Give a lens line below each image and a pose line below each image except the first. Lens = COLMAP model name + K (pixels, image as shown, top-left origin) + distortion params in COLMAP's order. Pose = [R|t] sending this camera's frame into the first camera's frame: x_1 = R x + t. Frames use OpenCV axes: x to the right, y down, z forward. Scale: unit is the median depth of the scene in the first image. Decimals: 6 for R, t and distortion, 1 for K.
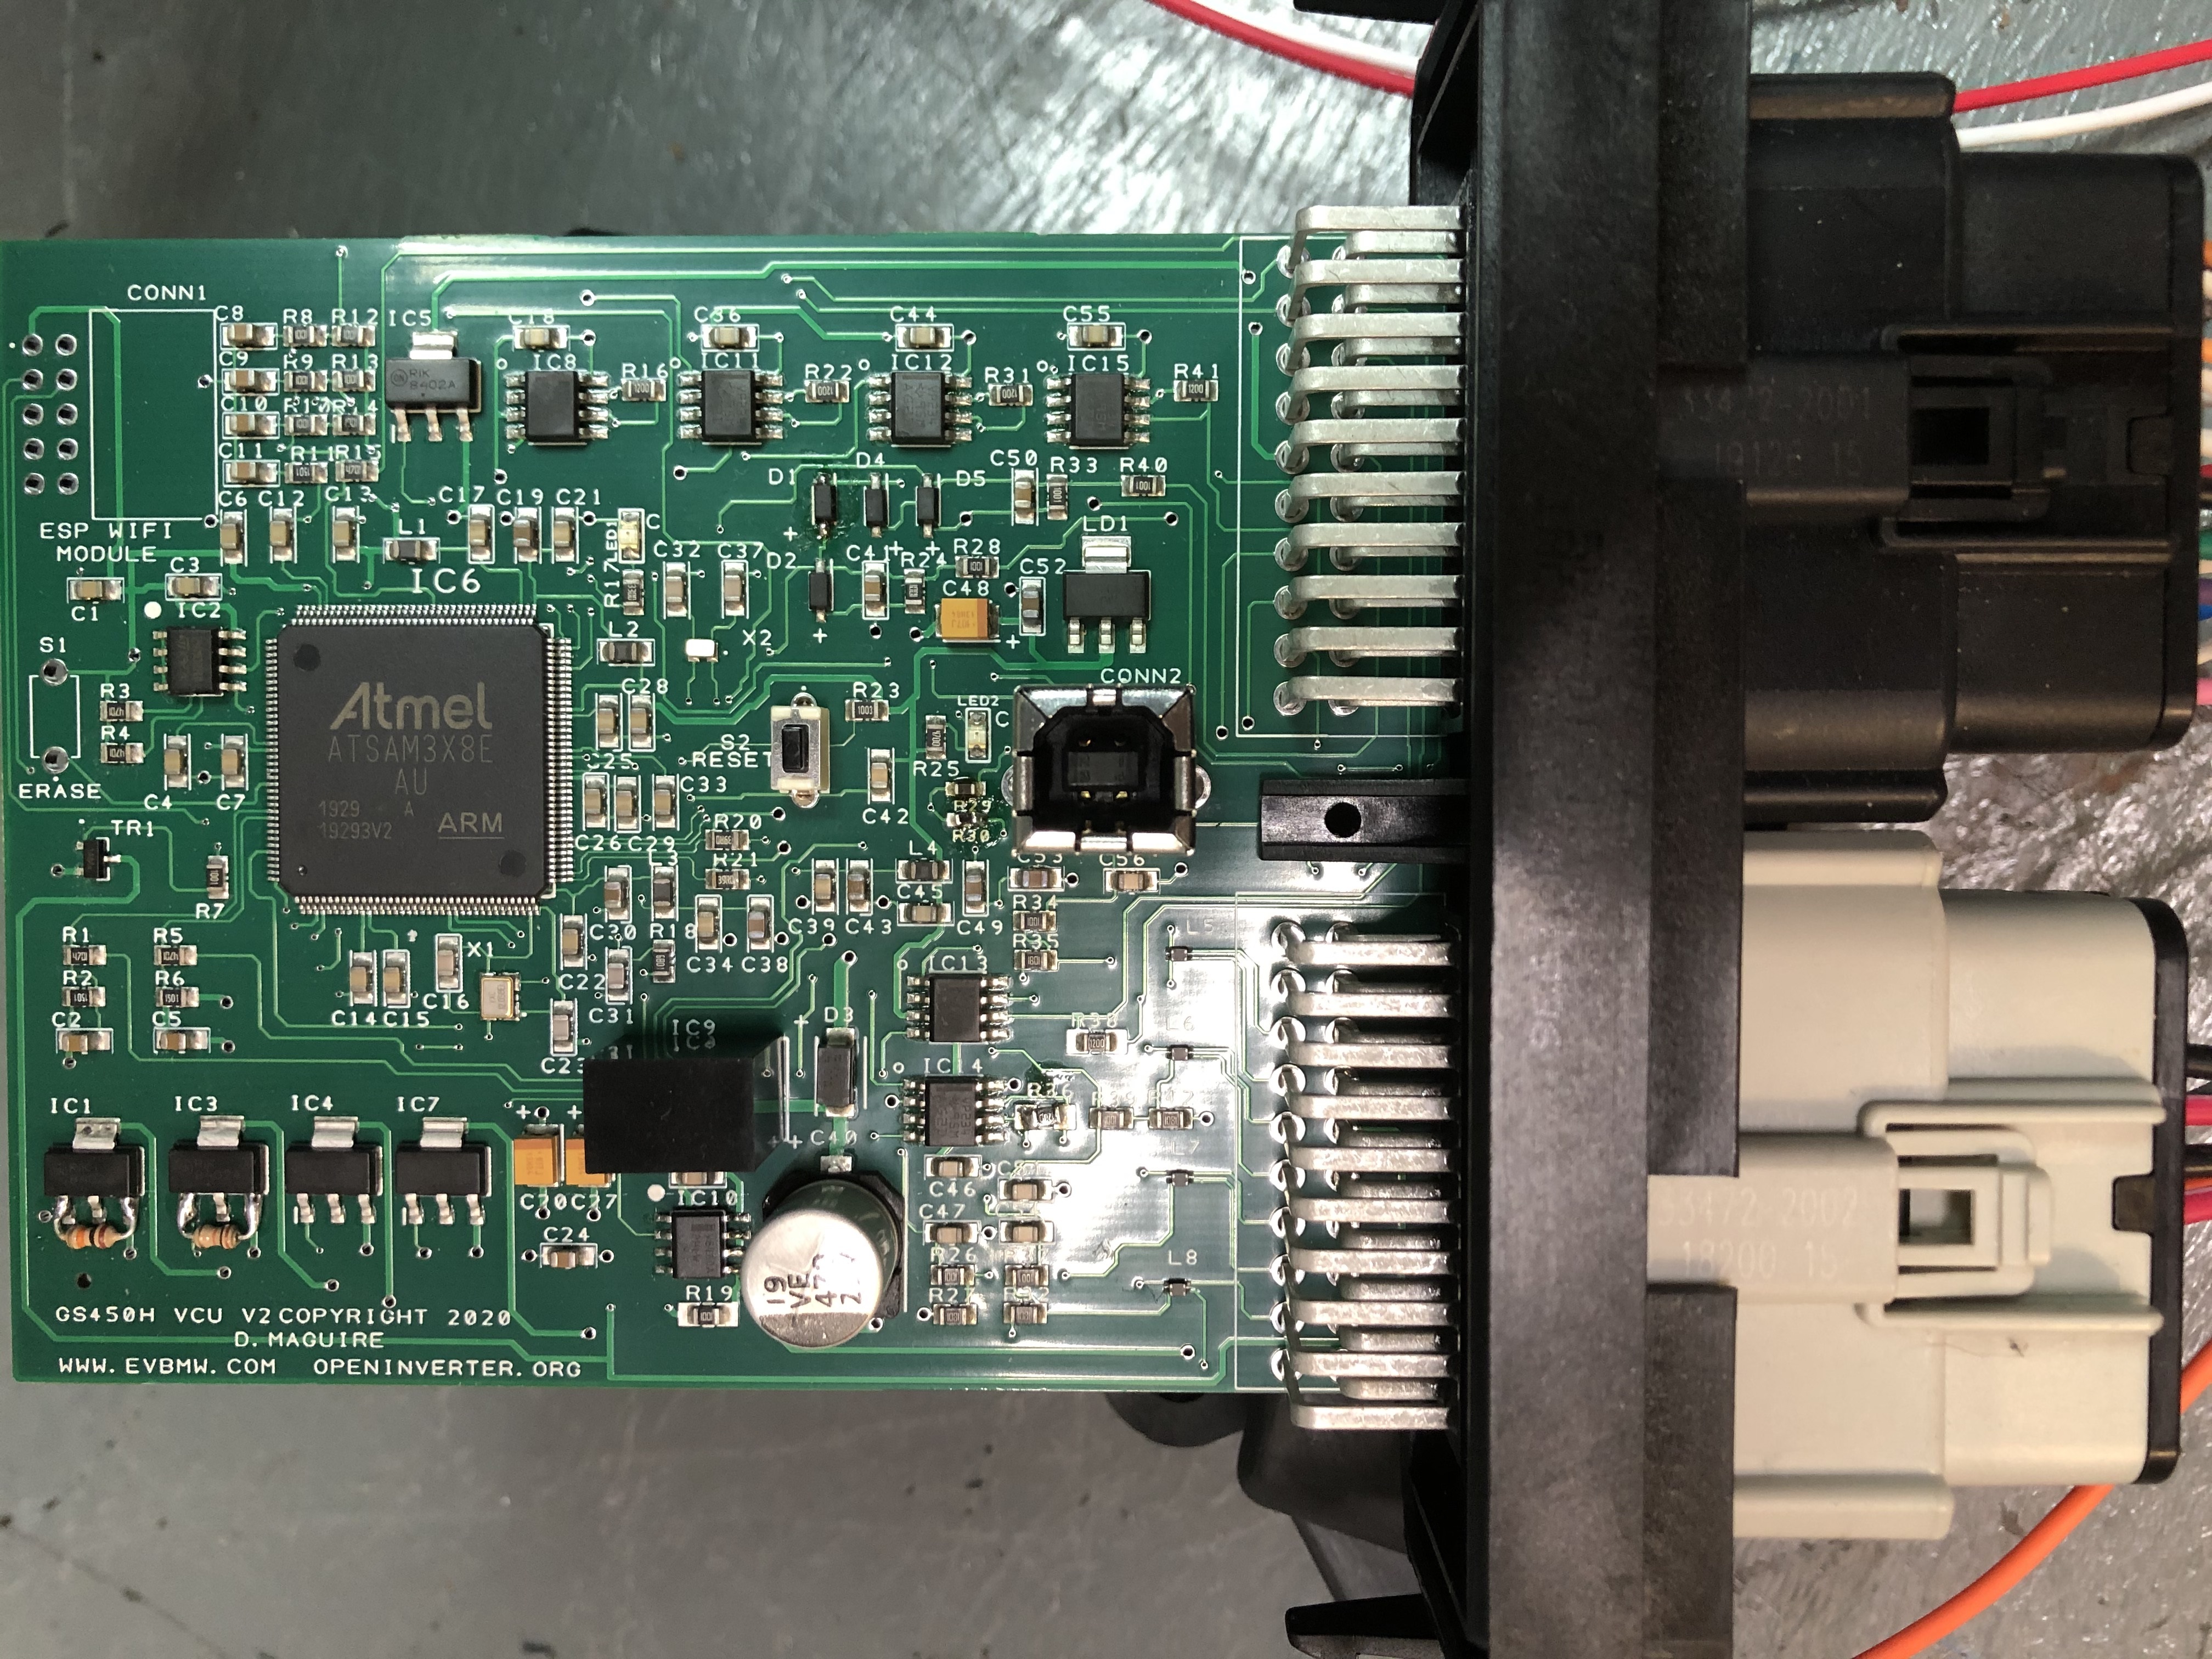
lens RADIAL K [[1806.6, 0, 1107.5], [0, 1806.6, 823.9], [0, 0, 1]] dist [0.012617, -0.028044]
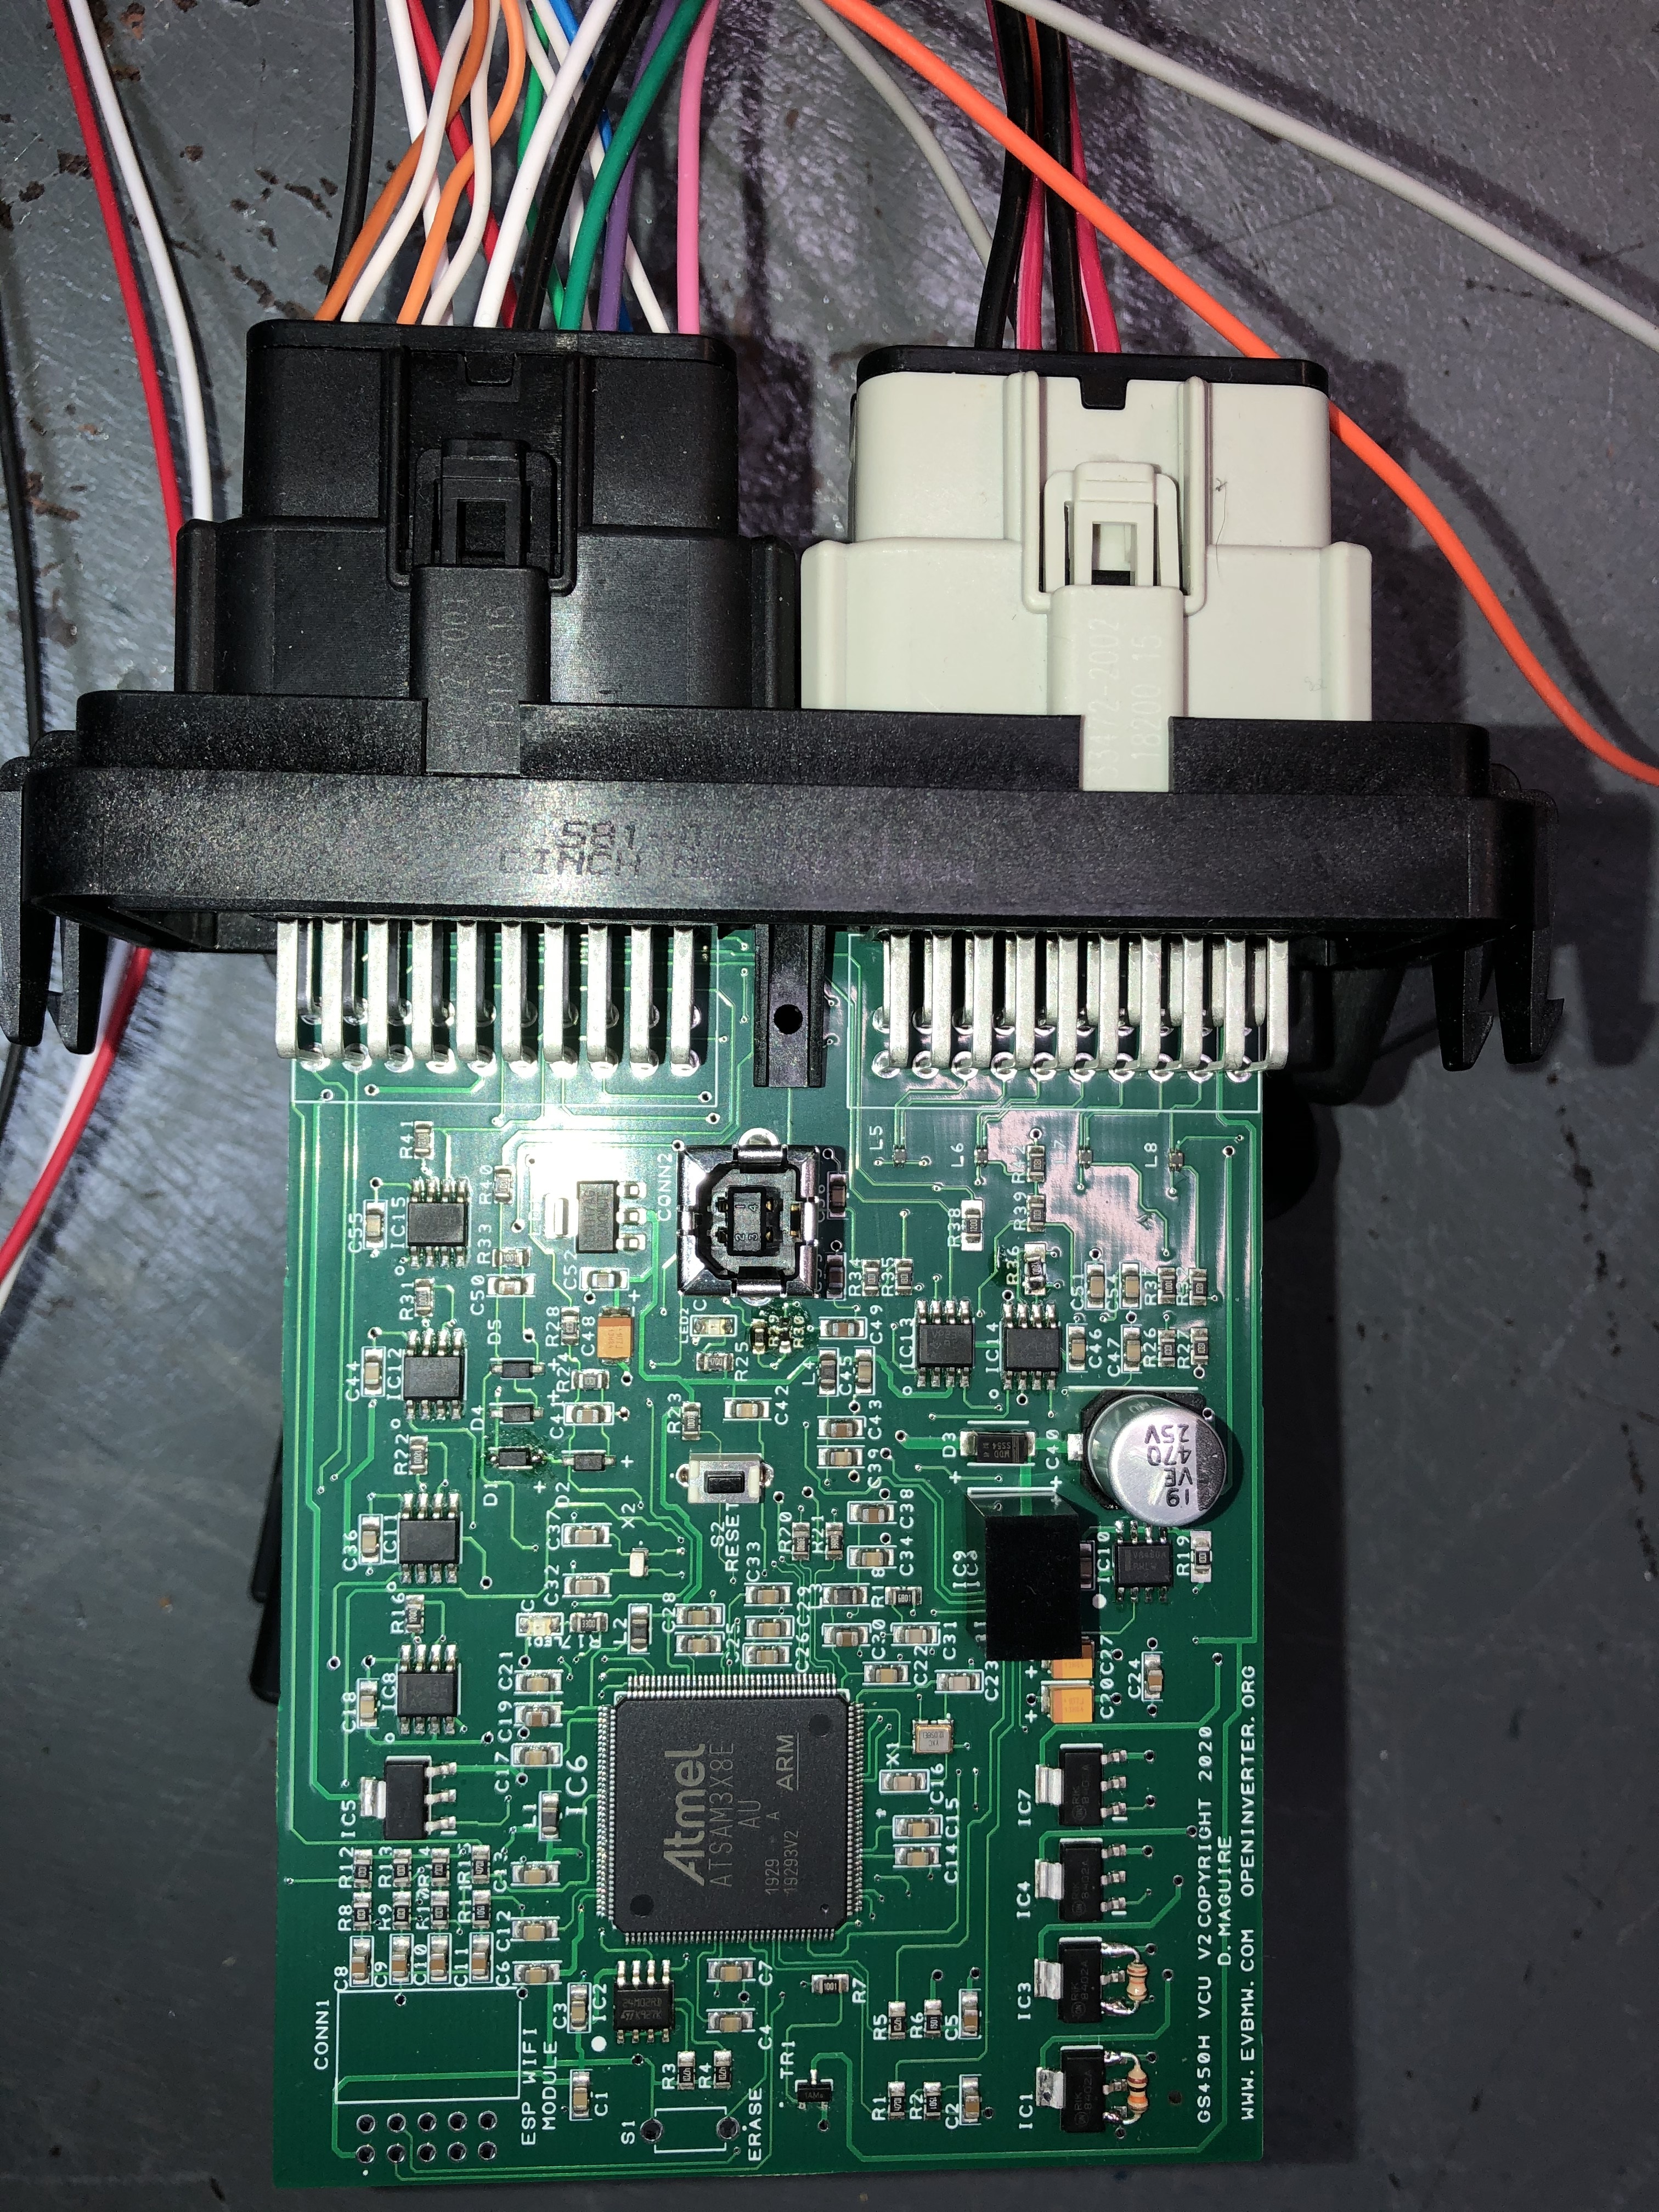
lens RADIAL K [[1806.6, 0, 837.3], [0, 1806.6, 1104.3], [0, 0, 1]] dist [0.012617, -0.028044]
pose [[0.005194, -0.998668, 0.051339, 0.012858], [0.999069, 0.007381, 0.042502, -0.019478], [-0.042824, 0.051071, 0.997776, -0.188864]]
